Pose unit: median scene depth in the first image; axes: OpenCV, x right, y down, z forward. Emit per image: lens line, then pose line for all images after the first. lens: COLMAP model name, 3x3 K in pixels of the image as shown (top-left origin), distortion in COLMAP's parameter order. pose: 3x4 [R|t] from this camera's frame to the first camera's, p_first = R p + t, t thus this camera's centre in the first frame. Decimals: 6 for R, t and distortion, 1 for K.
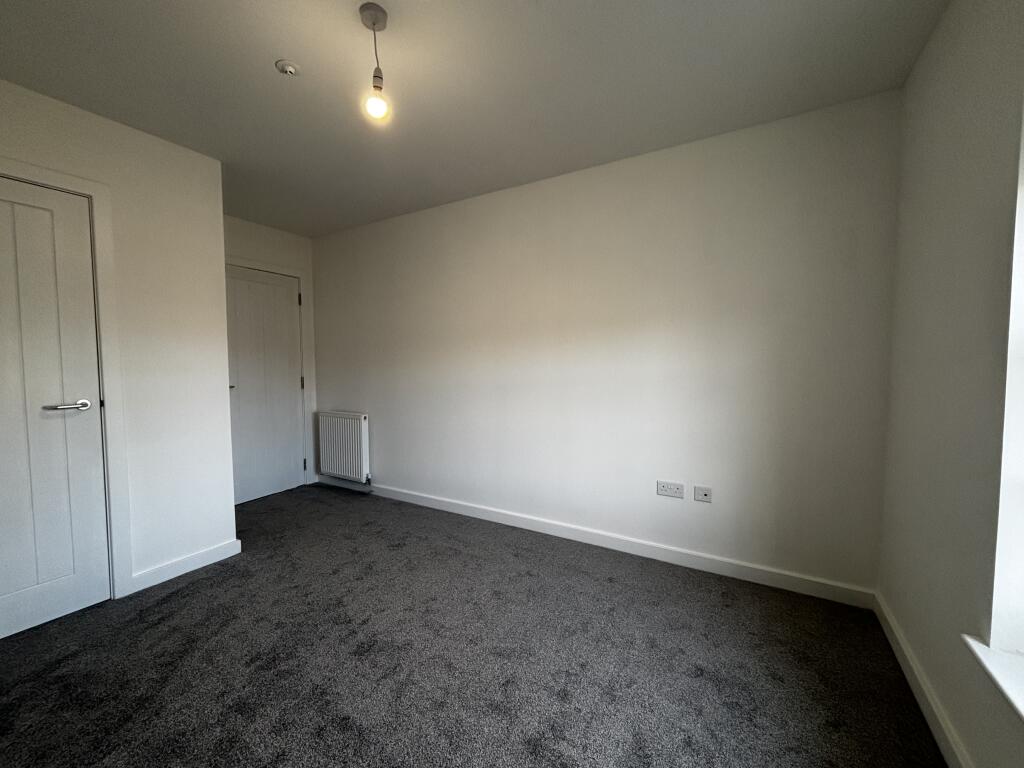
lens RADIAL K [[420.0, 0, 512.0], [0, 420.0, 384.0], [0, 0, 1]] dist [0.000374, 0.000006]
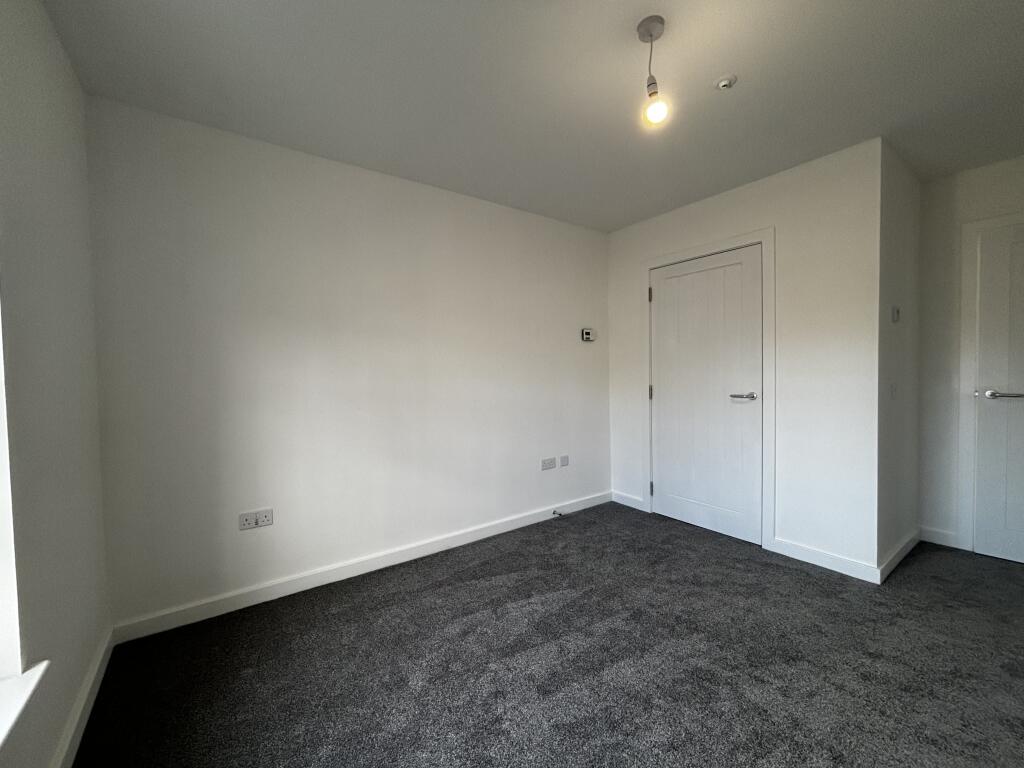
lens RADIAL K [[420.0, 0, 512.0], [0, 420.0, 384.0], [0, 0, 1]] dist [0.000374, 0.000006]
pose [[-0.418159, 0.036778, -0.907629, 0.588656], [-0.032325, 0.997945, 0.055331, -0.043208], [0.907799, 0.052476, -0.416111, 0.888934]]
